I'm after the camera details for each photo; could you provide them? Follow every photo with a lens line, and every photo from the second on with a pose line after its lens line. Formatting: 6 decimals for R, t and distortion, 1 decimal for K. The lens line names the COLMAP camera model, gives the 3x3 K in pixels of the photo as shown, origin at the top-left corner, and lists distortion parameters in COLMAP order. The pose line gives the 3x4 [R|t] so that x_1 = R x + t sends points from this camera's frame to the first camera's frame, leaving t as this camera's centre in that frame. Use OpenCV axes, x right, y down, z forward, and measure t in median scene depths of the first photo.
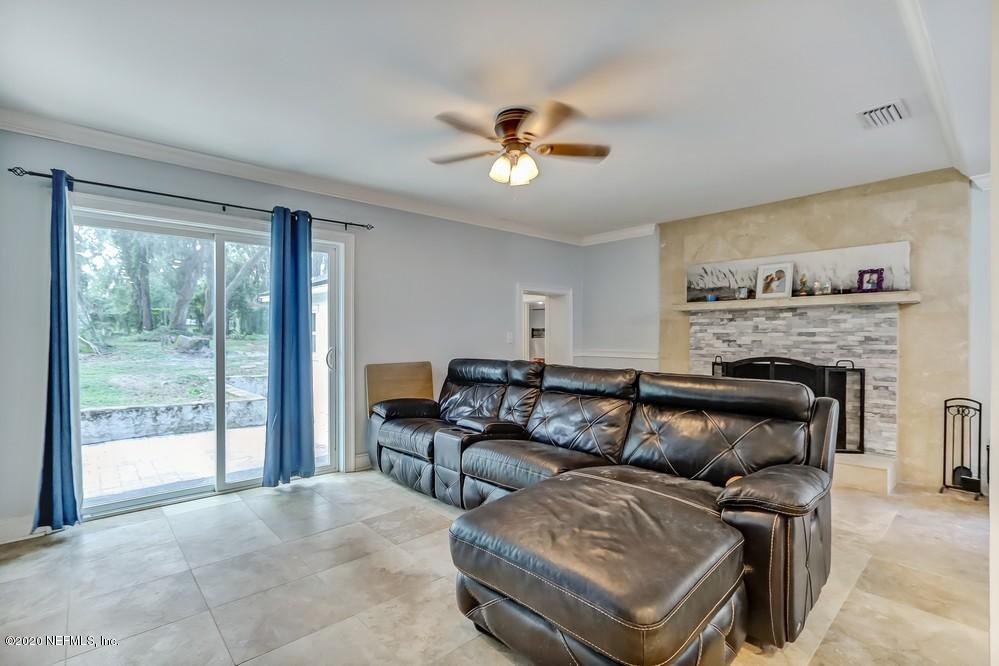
lens RADIAL K [[459.6, 0, 492.4], [0, 459.6, 337.5], [0, 0, 1]] dist [-0.009941, 0.001341]
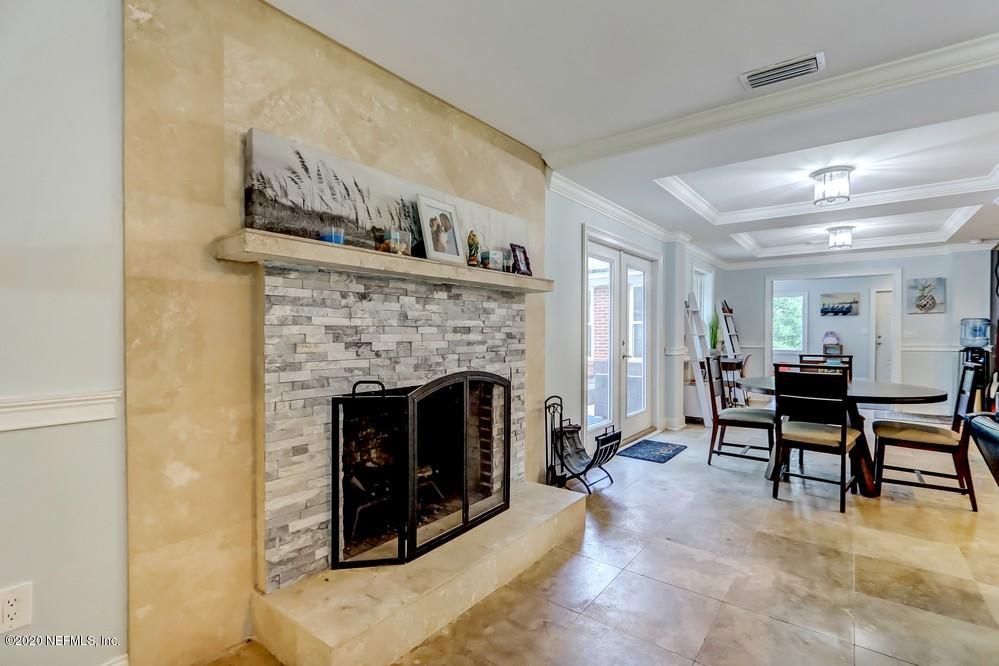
lens RADIAL K [[459.6, 0, 495.0], [0, 459.6, 337.4], [0, 0, 1]] dist [-0.009941, 0.001341]
pose [[-0.174146, -0.011841, 0.984649, 0.068986], [0.004495, 0.999908, 0.012819, -0.004749], [-0.984710, 0.006658, -0.174077, 1.064248]]
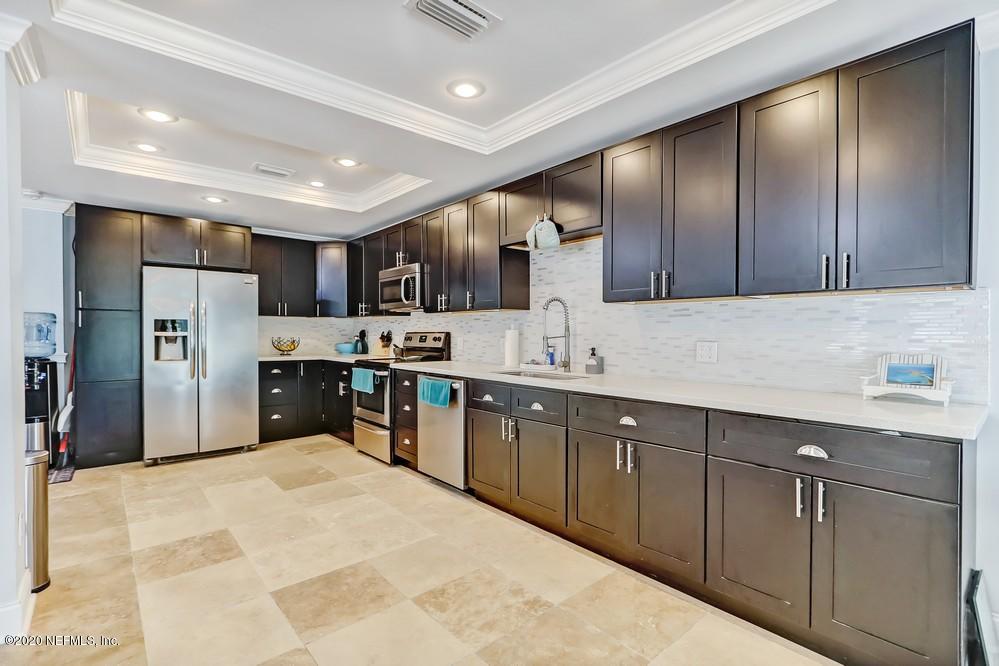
lens RADIAL K [[459.6, 0, 492.6], [0, 459.6, 338.3], [0, 0, 1]] dist [-0.009941, 0.001341]
pose [[-0.999720, 0.001901, 0.023589, 0.266640], [0.002323, 0.999837, 0.017898, -0.001240], [-0.023551, 0.017947, -0.999562, 0.220435]]
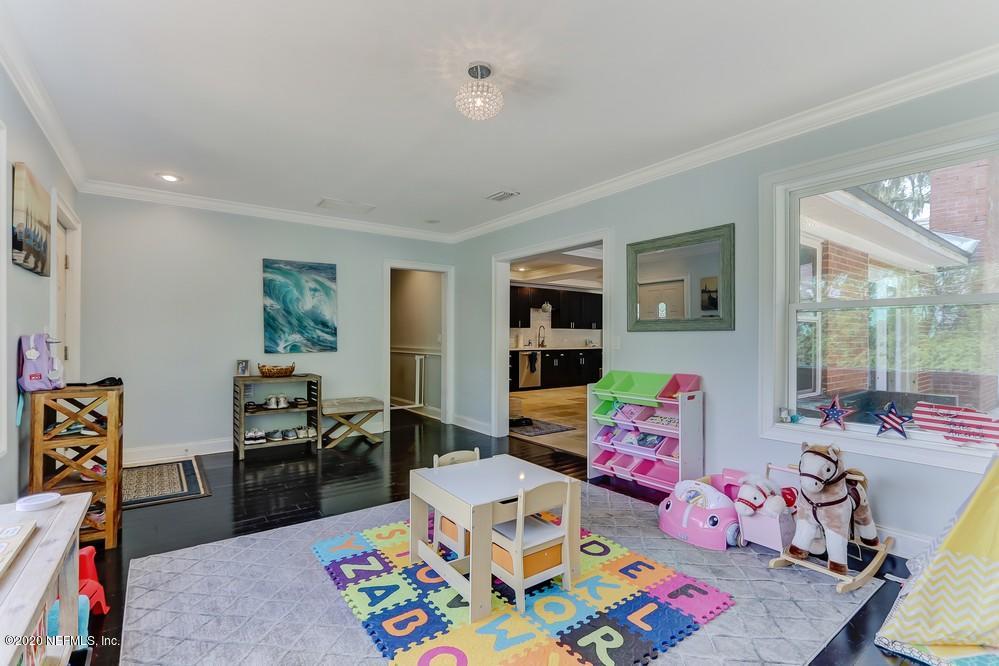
lens RADIAL K [[459.6, 0, 489.6], [0, 459.6, 330.1], [0, 0, 1]] dist [-0.009941, 0.001341]
pose [[-0.109430, -0.011262, -0.993931, 2.744382], [-0.003943, 0.999933, -0.010896, 0.001277], [0.993987, 0.002727, -0.109467, -0.545890]]
